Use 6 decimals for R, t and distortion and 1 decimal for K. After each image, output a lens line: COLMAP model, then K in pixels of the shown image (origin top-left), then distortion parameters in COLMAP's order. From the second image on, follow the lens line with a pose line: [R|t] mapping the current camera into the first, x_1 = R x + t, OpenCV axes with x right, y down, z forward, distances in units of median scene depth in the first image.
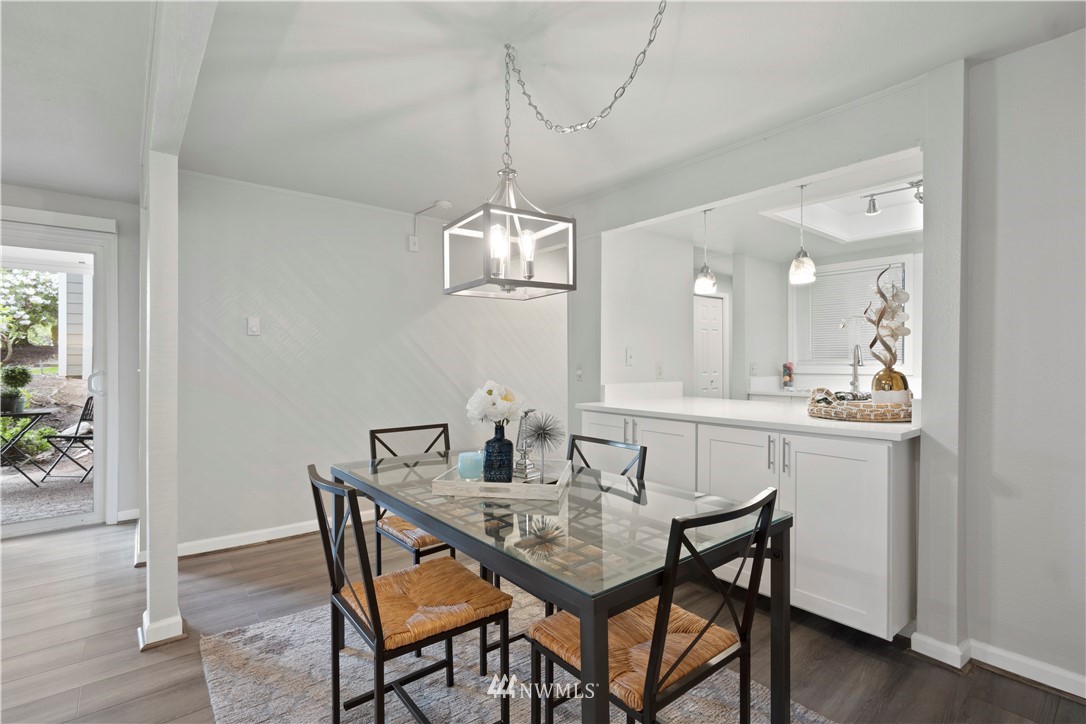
lens RADIAL K [[512.1, 0, 537.5], [0, 512.1, 357.2], [0, 0, 1]] dist [-0.001088, -0.000519]
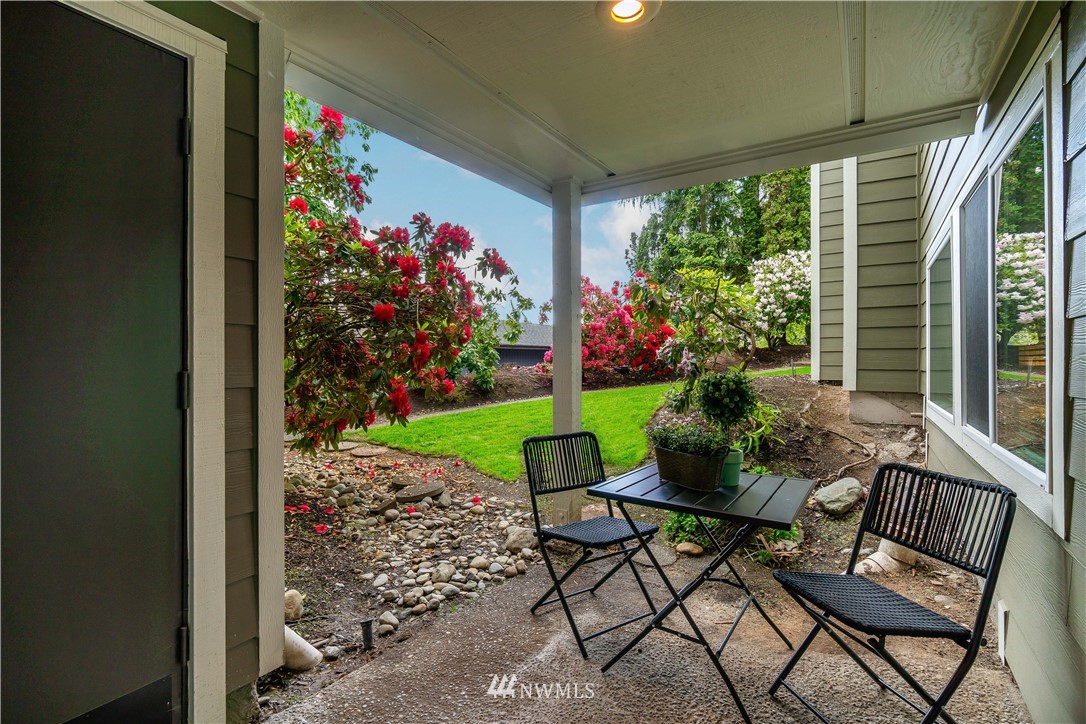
lens RADIAL K [[512.1, 0, 537.5], [0, 512.1, 357.2], [0, 0, 1]] dist [-0.001088, -0.000519]
pose [[0.321777, 0.001351, -0.946814, -0.224924], [-0.000474, 0.999999, 0.001266, 0.001579], [0.946815, 0.000042, 0.321777, 0.240056]]
